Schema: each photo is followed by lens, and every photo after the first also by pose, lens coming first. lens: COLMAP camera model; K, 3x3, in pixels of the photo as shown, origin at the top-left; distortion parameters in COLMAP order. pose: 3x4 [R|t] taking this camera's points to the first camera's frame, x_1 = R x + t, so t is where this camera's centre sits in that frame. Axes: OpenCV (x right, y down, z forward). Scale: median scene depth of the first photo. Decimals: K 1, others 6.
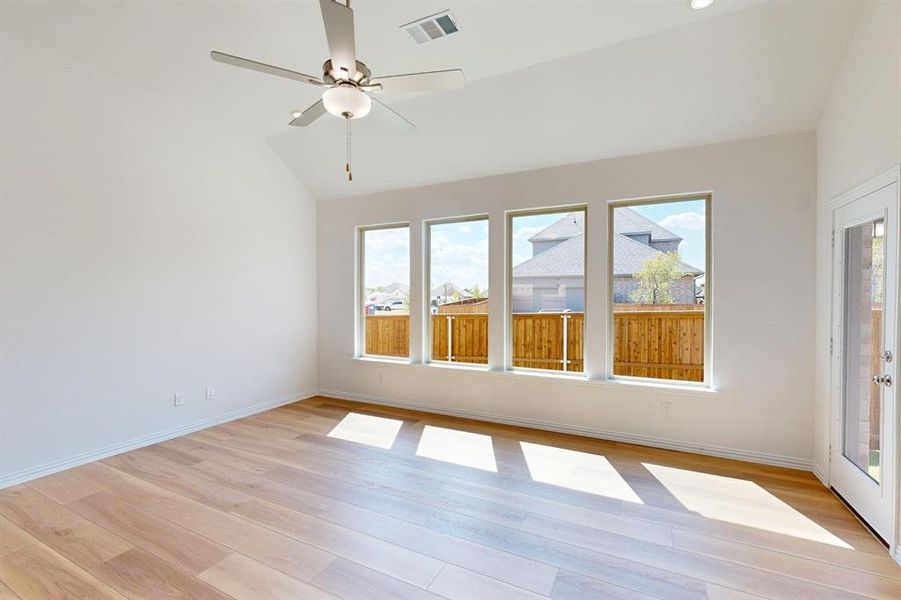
lens RADIAL K [[390.9, 0, 450.9], [0, 390.9, 301.3], [0, 0, 1]] dist [-0.001460, 0.000506]
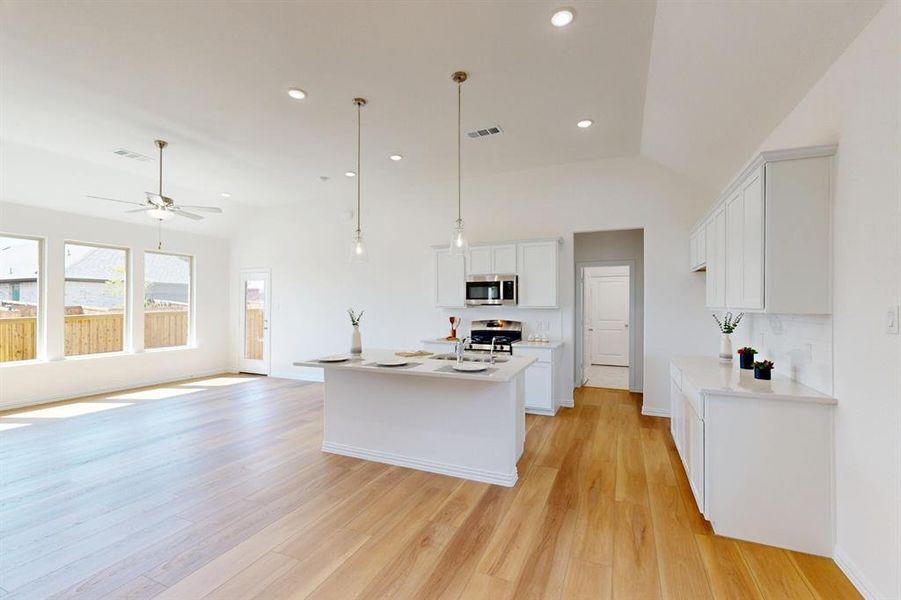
lens RADIAL K [[390.9, 0, 450.9], [0, 390.9, 301.3], [0, 0, 1]] dist [-0.001460, 0.000506]
pose [[-0.052143, 0.007909, 0.998608, -0.935223], [0.011902, 0.999903, -0.007298, 0.003974], [-0.998569, 0.011505, -0.052232, -0.179904]]
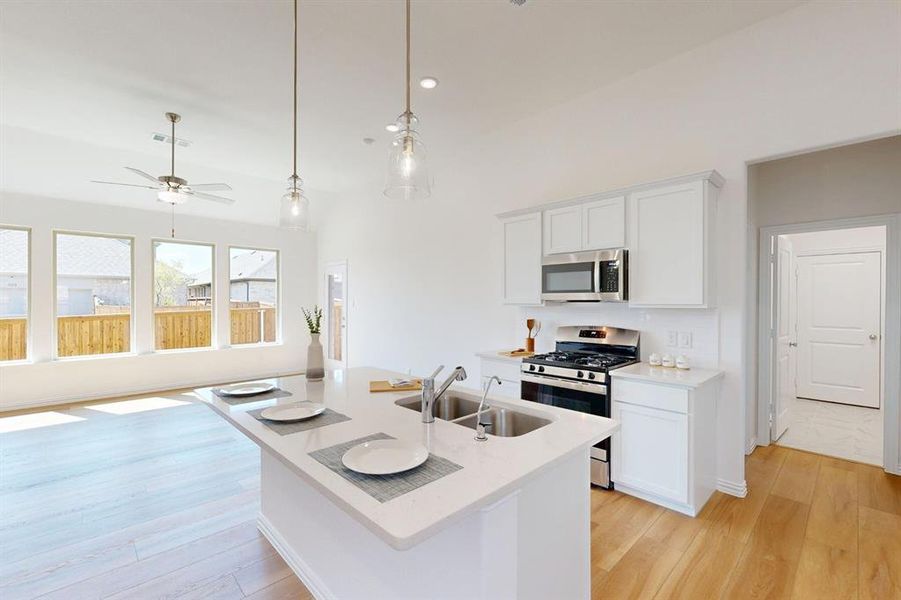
lens RADIAL K [[390.9, 0, 450.9], [0, 390.9, 301.3], [0, 0, 1]] dist [-0.001460, 0.000506]
pose [[0.333536, -0.001538, 0.942736, -0.601719], [0.009700, 0.999951, -0.001800, 0.005686], [-0.942687, 0.009745, 0.333535, -0.336022]]
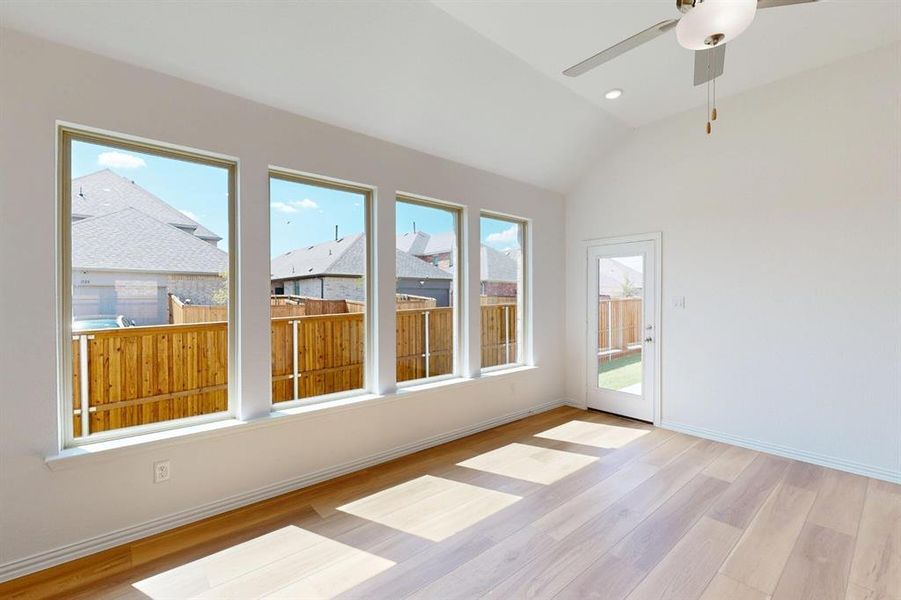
lens RADIAL K [[390.9, 0, 450.9], [0, 390.9, 301.3], [0, 0, 1]] dist [-0.001460, 0.000506]
pose [[0.386440, -0.008997, 0.922271, -0.413313], [0.012808, 0.999908, 0.004388, -0.005322], [-0.922226, 0.010117, 0.386520, 0.439583]]
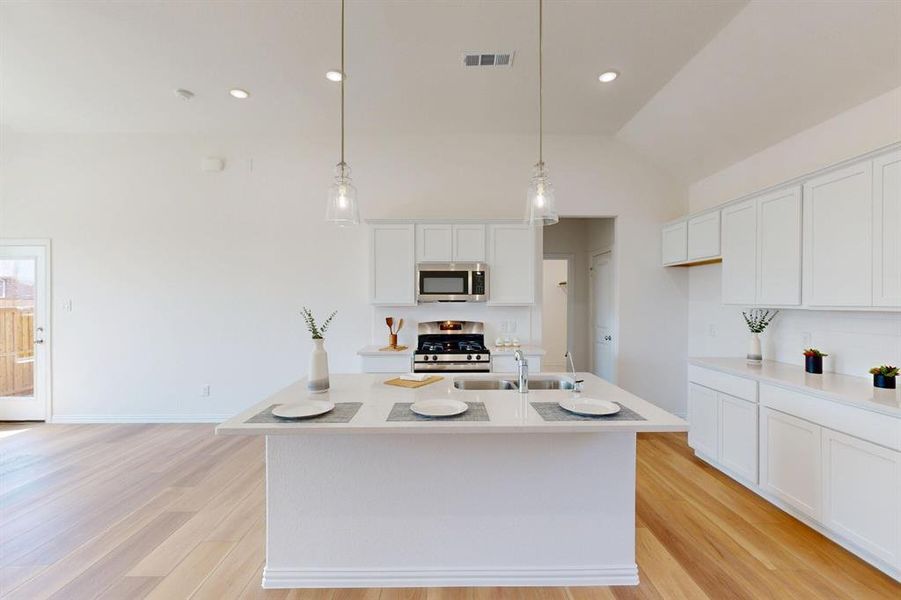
lens RADIAL K [[390.9, 0, 450.9], [0, 390.9, 301.3], [0, 0, 1]] dist [-0.001460, 0.000506]
pose [[-0.459589, -0.001474, 0.888131, -0.641253], [0.010594, 0.999918, 0.007141, 0.001168], [-0.888069, 0.012690, -0.459536, 0.010035]]
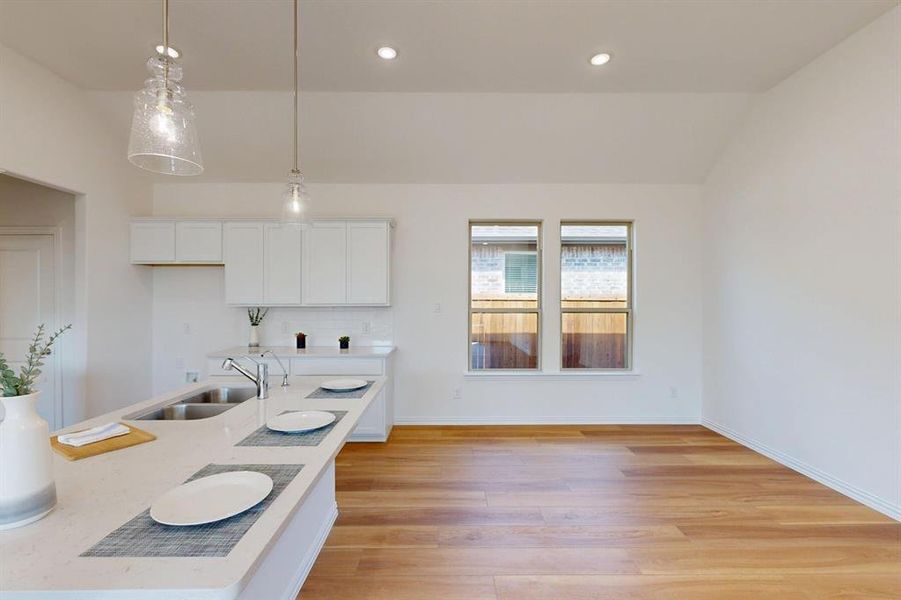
lens RADIAL K [[390.9, 0, 450.9], [0, 390.9, 301.3], [0, 0, 1]] dist [-0.001460, 0.000506]
pose [[-0.888741, 0.001492, -0.458407, -0.328051], [-0.005210, 0.999897, 0.013356, -0.001965], [0.458380, 0.014259, -0.888642, 0.171408]]
